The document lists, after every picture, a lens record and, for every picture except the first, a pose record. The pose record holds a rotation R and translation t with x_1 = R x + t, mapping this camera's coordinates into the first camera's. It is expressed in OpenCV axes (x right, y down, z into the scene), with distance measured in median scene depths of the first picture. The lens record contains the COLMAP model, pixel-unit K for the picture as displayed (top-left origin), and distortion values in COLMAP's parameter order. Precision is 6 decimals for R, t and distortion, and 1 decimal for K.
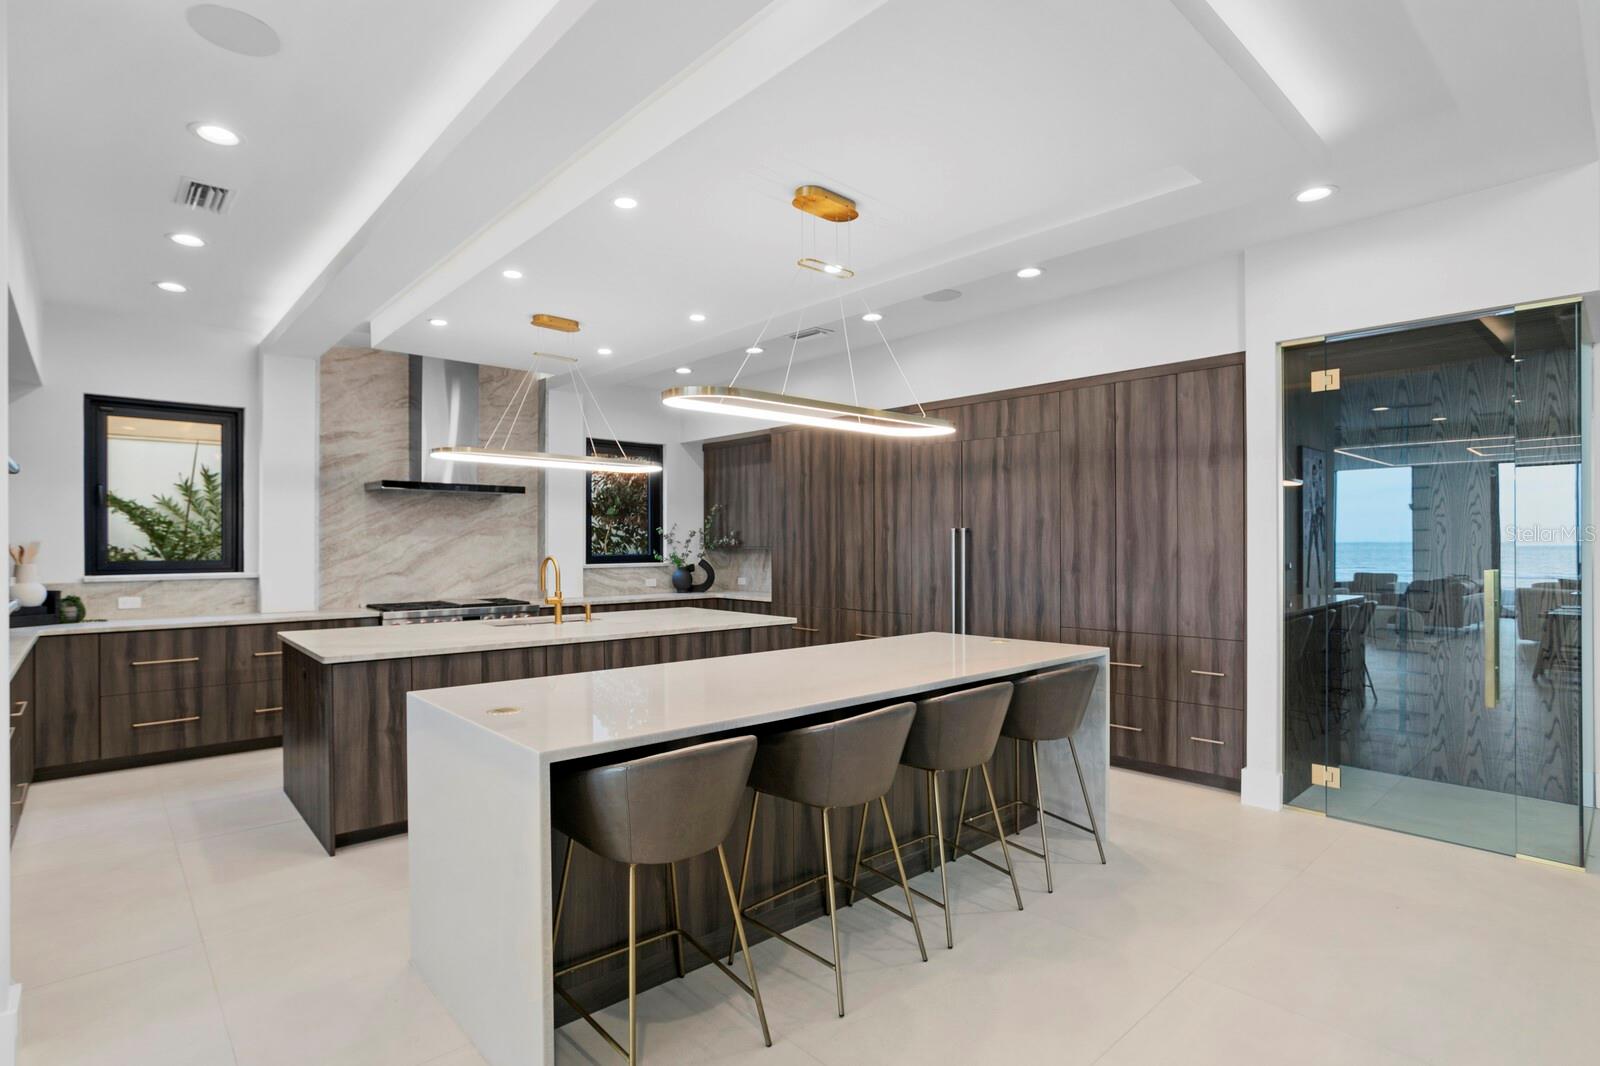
lens RADIAL K [[806.4, 0, 761.7], [0, 806.4, 533.4], [0, 0, 1]] dist [-0.038605, 0.014037]
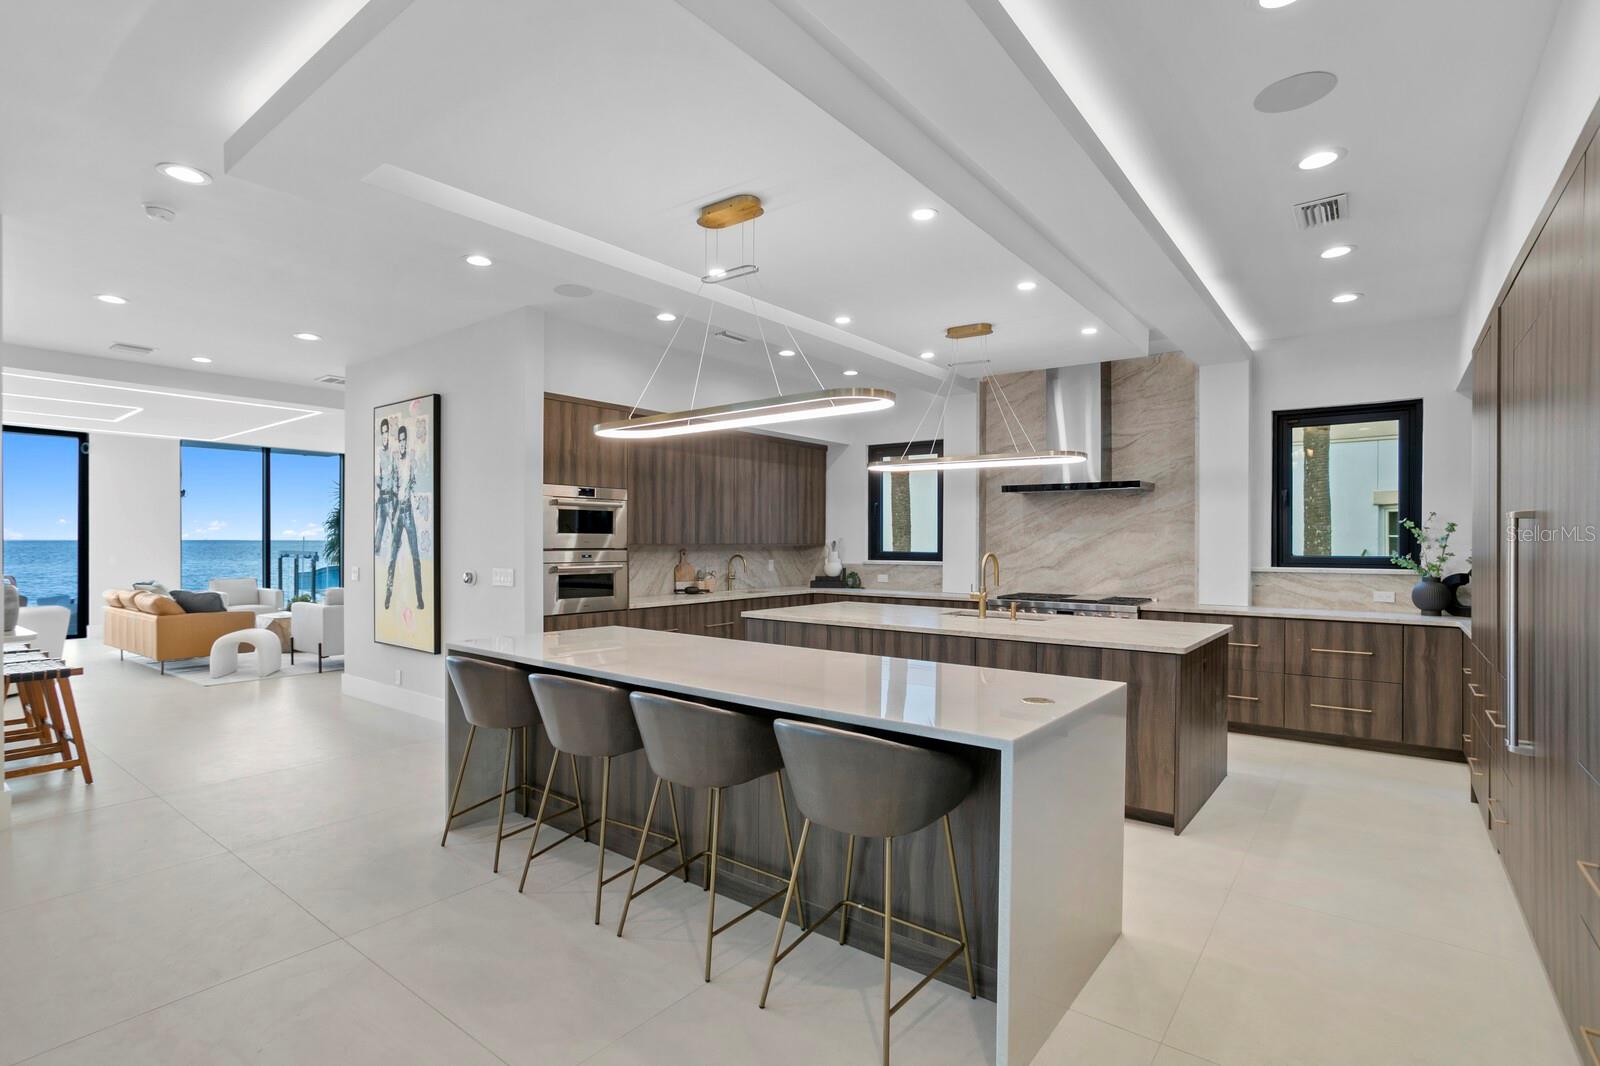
lens RADIAL K [[775.8, 0, 782.1], [0, 775.8, 546.1], [0, 0, 1]] dist [-0.033654, 0.011249]
pose [[0.188594, 0.010215, -0.982002, 0.551780], [0.009510, 0.999880, 0.012227, 0.003858], [0.982009, -0.011645, 0.188475, 0.450708]]
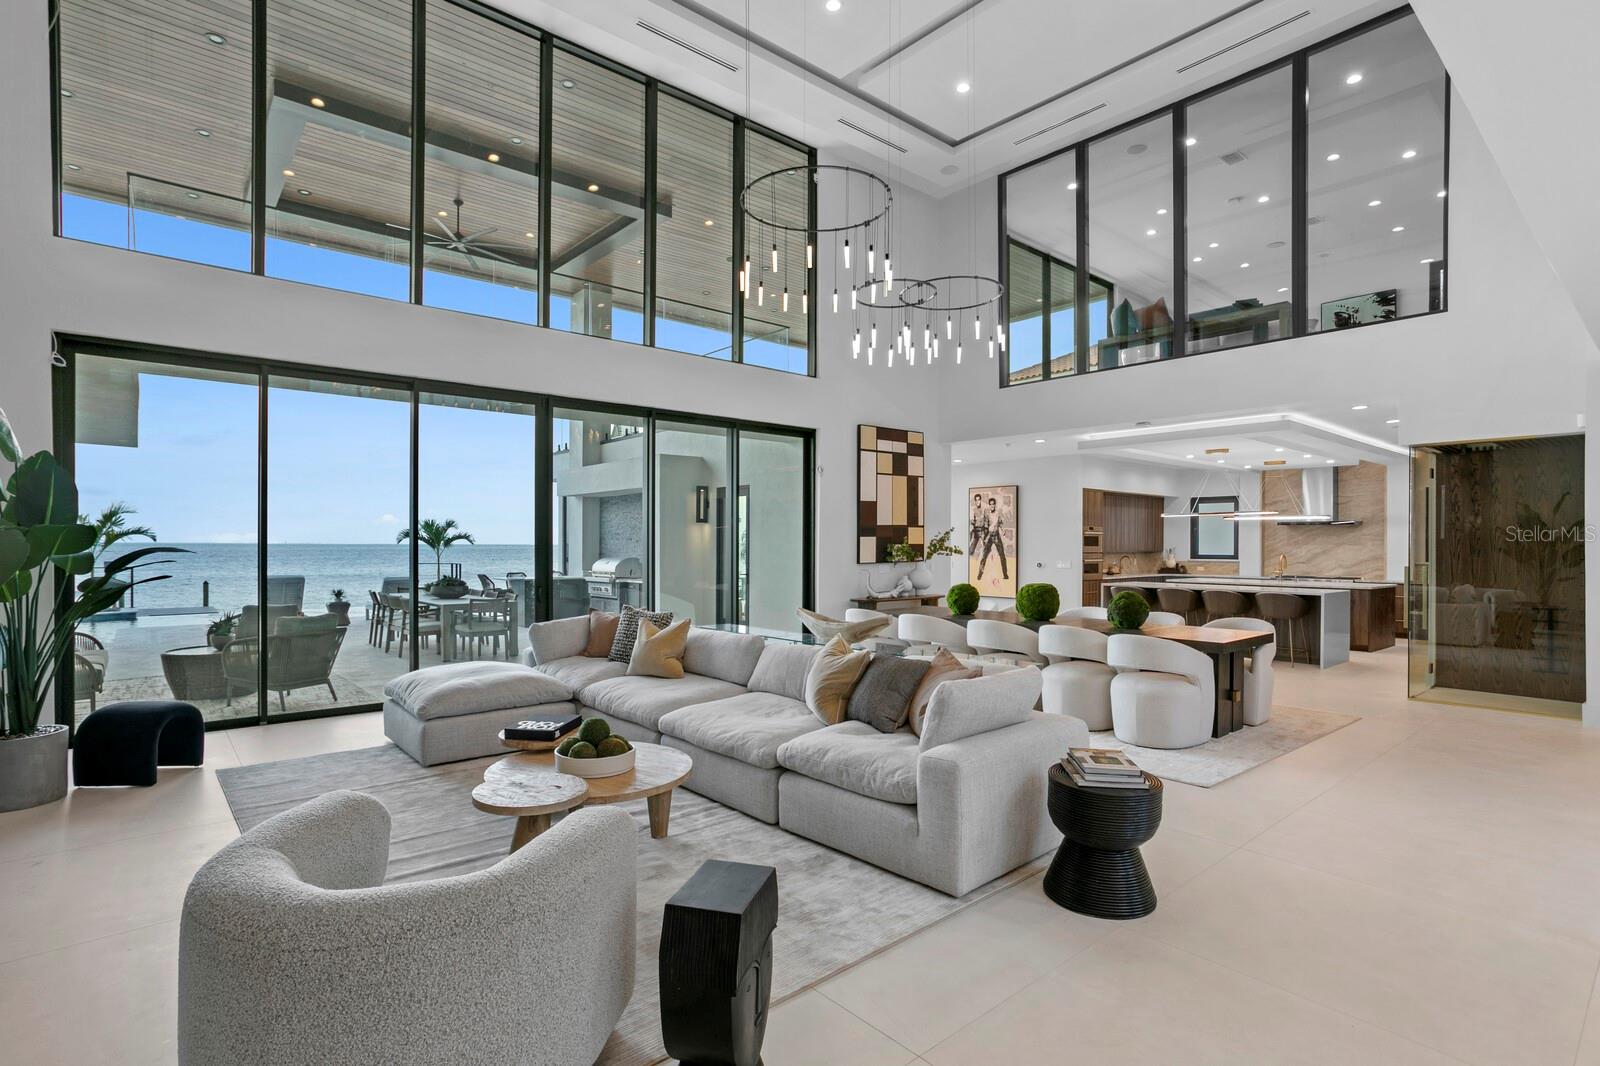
lens RADIAL K [[775.8, 0, 777.6], [0, 775.8, 547.0], [0, 0, 1]] dist [-0.033654, 0.011249]
pose [[-0.021706, 0.003892, -0.999757, 1.735665], [0.009569, 0.999947, 0.003685, -0.014981], [0.999719, -0.009486, -0.021742, -0.404629]]
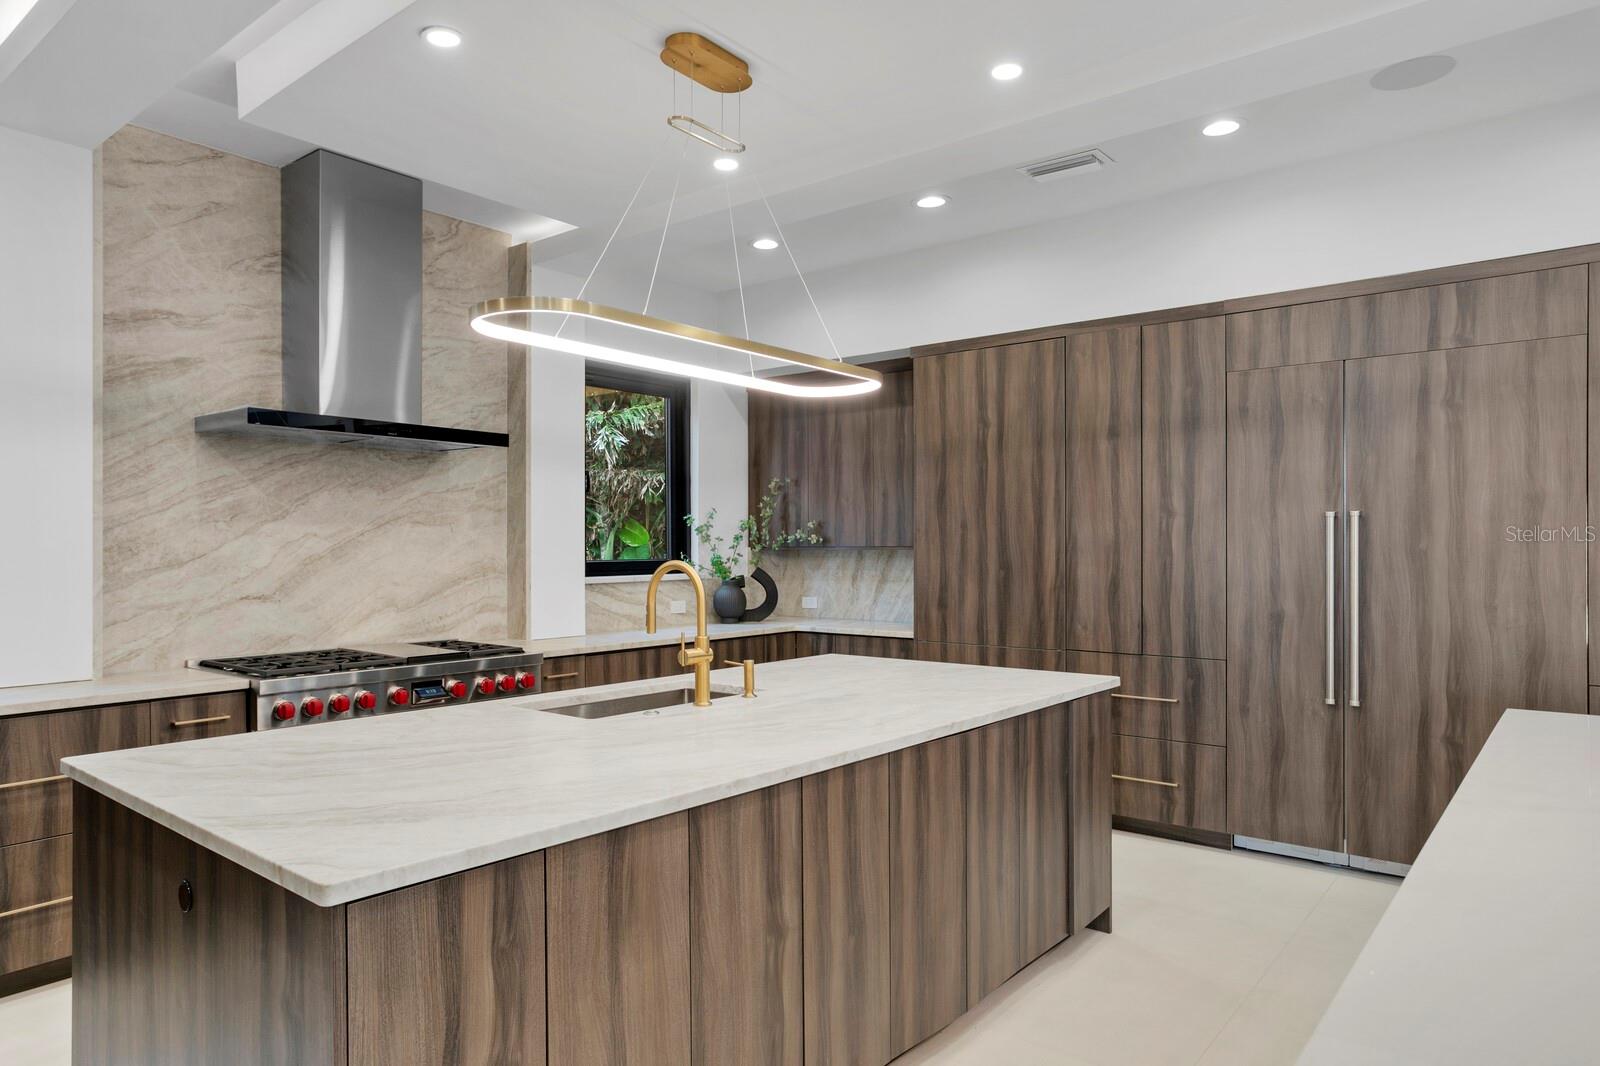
lens RADIAL K [[998.1, 0, 771.6], [0, 998.1, 541.0], [0, 0, 1]] dist [-0.009207, 0.006390]
pose [[0.985699, 0.000042, 0.168518, -0.250987], [-0.001019, 0.999983, 0.005709, 0.010322], [-0.168515, -0.005799, 0.985682, 0.332965]]
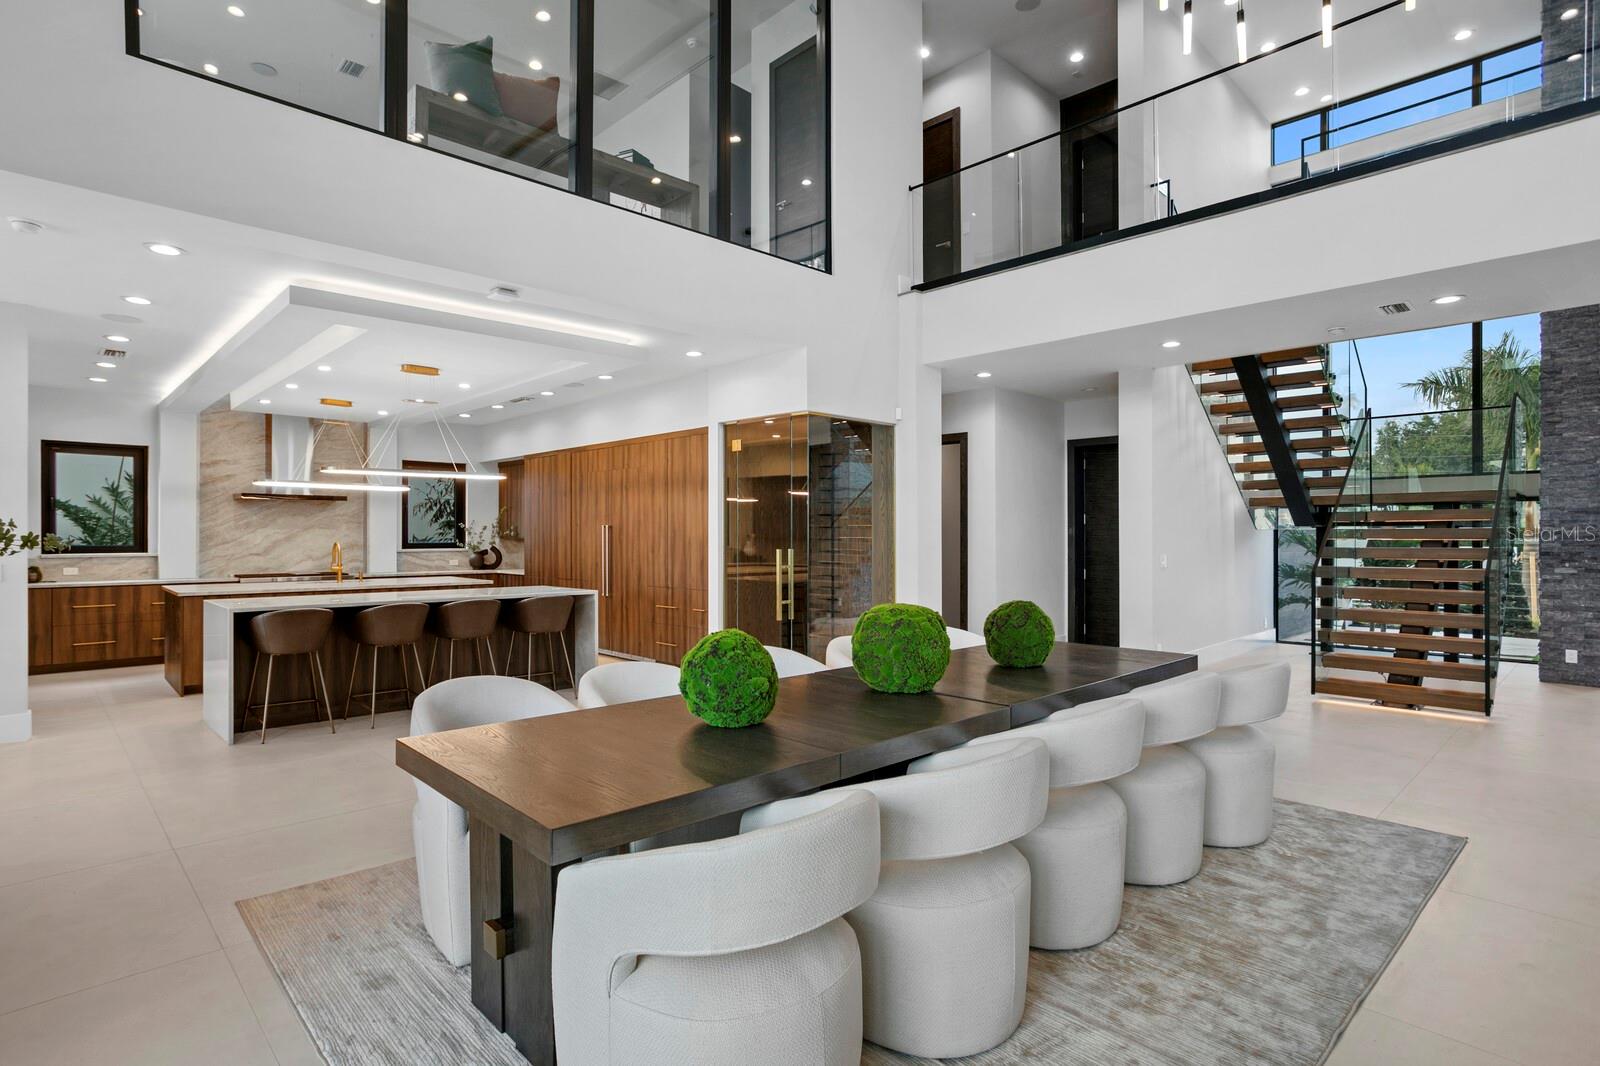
lens RADIAL K [[806.4, 0, 764.3], [0, 806.4, 529.6], [0, 0, 1]] dist [-0.038605, 0.014037]
pose [[0.999106, 0.001776, 0.042228, 0.444867], [-0.001997, 0.999984, 0.005198, -0.005951], [-0.042219, -0.005277, 0.999094, -0.543922]]
